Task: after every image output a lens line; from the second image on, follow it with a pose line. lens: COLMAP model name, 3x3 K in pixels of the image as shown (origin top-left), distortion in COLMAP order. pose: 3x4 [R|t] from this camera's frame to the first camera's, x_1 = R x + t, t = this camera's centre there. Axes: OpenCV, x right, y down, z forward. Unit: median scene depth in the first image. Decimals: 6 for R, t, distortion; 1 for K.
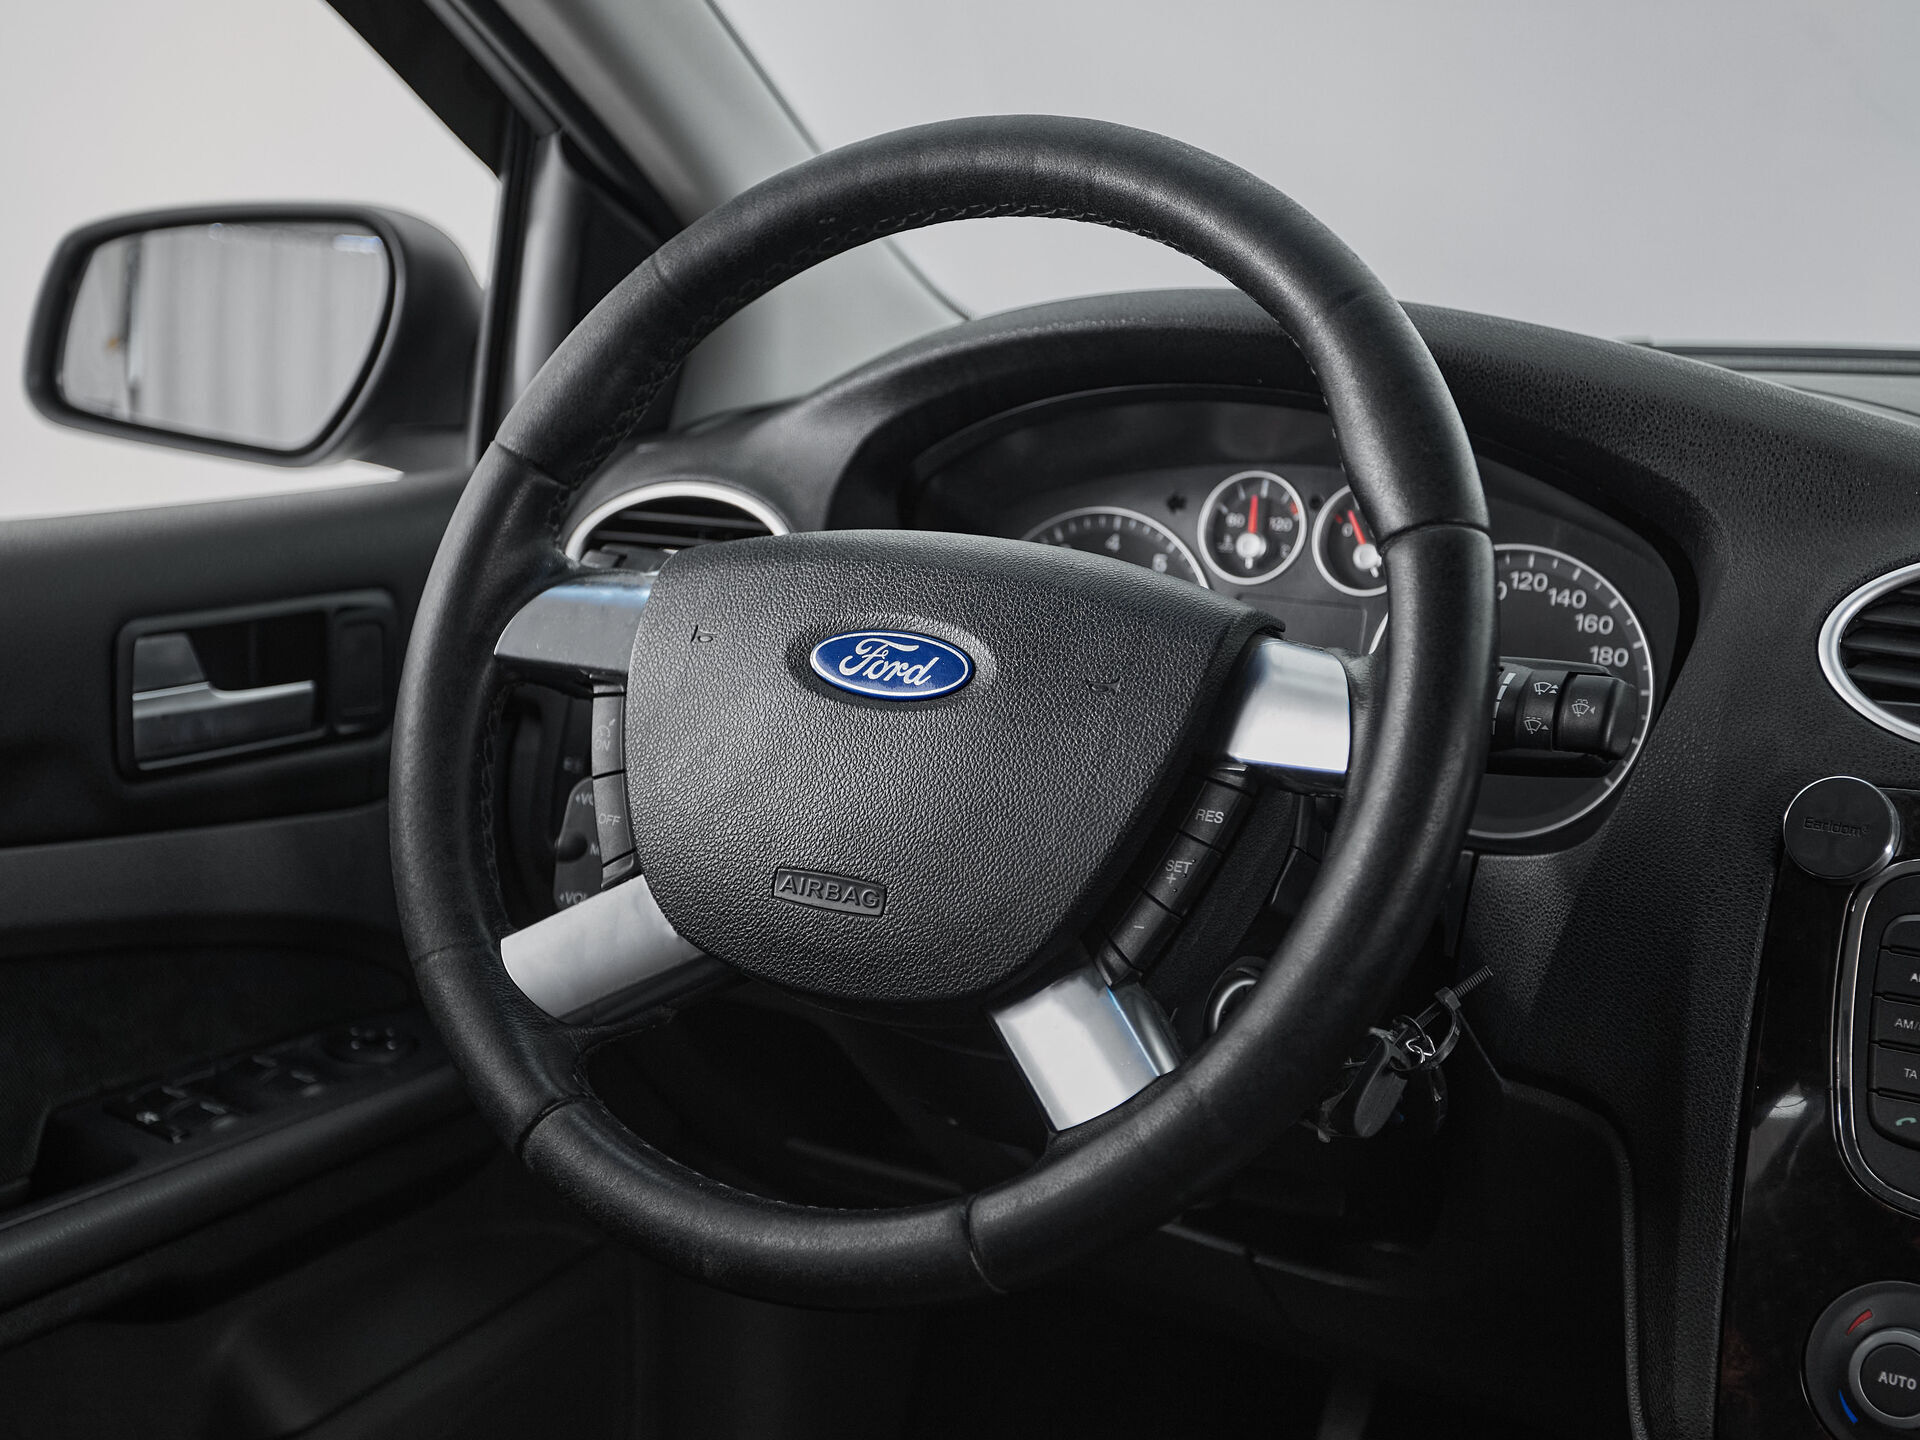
lens RADIAL K [[2704.7, 0, 899.2], [0, 2704.7, 718.6], [0, 0, 1]] dist [0.056919, 0.000000]
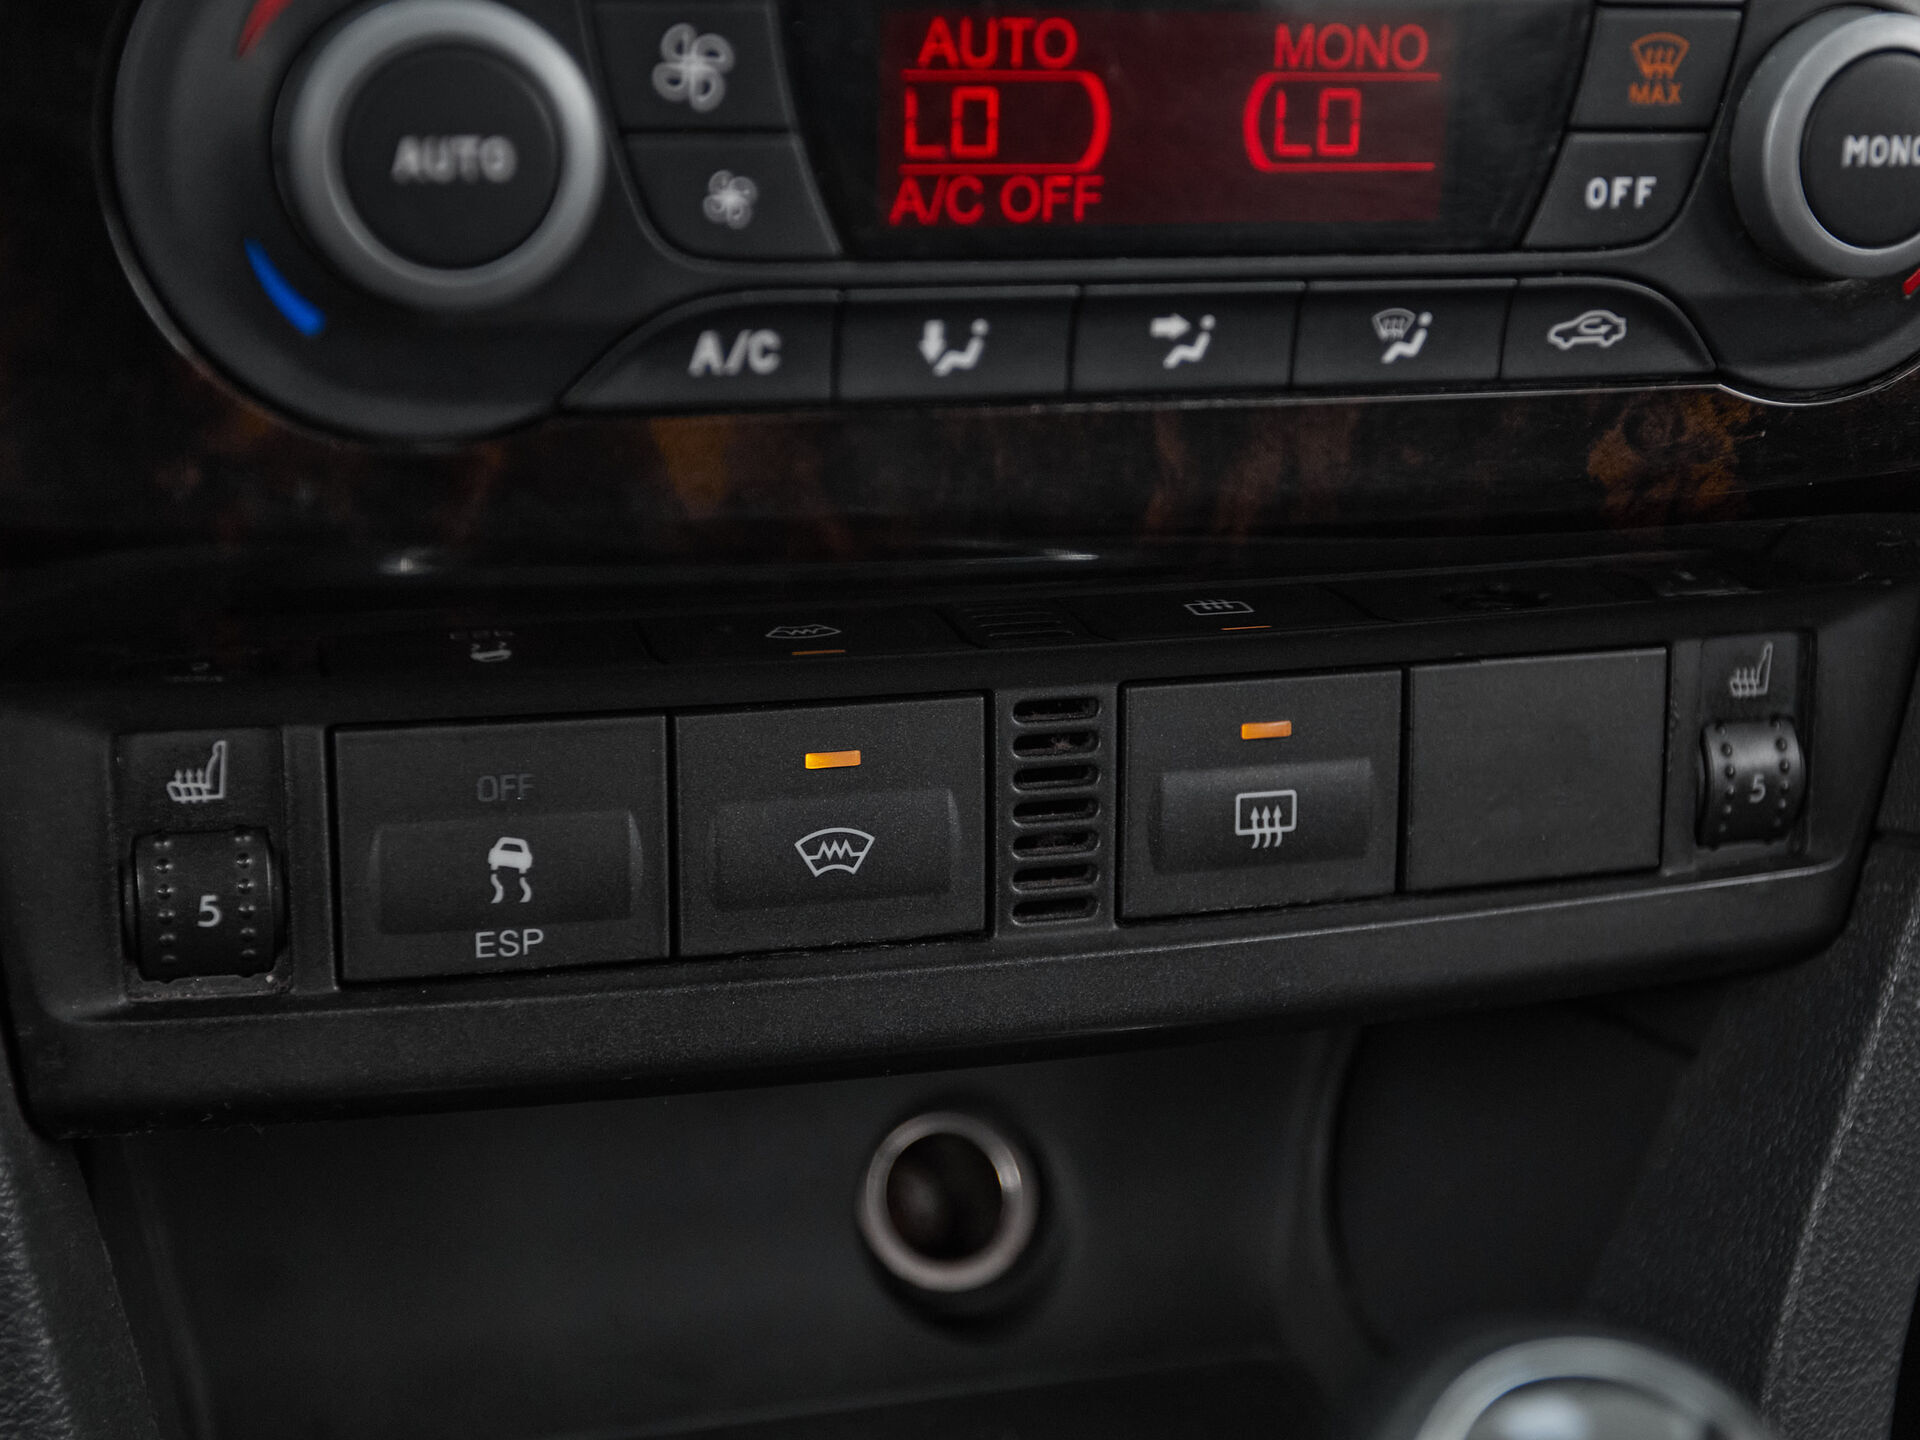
lens RADIAL K [[2974.7, 0, 951.5], [0, 2974.7, 723.6], [0, 0, 1]] dist [0.017997, 0.000000]
pose [[0.637393, -0.340259, 0.691342, 0.134162], [0.056691, 0.915495, 0.398314, 0.155702], [-0.768450, -0.214690, 0.602820, 0.679667]]
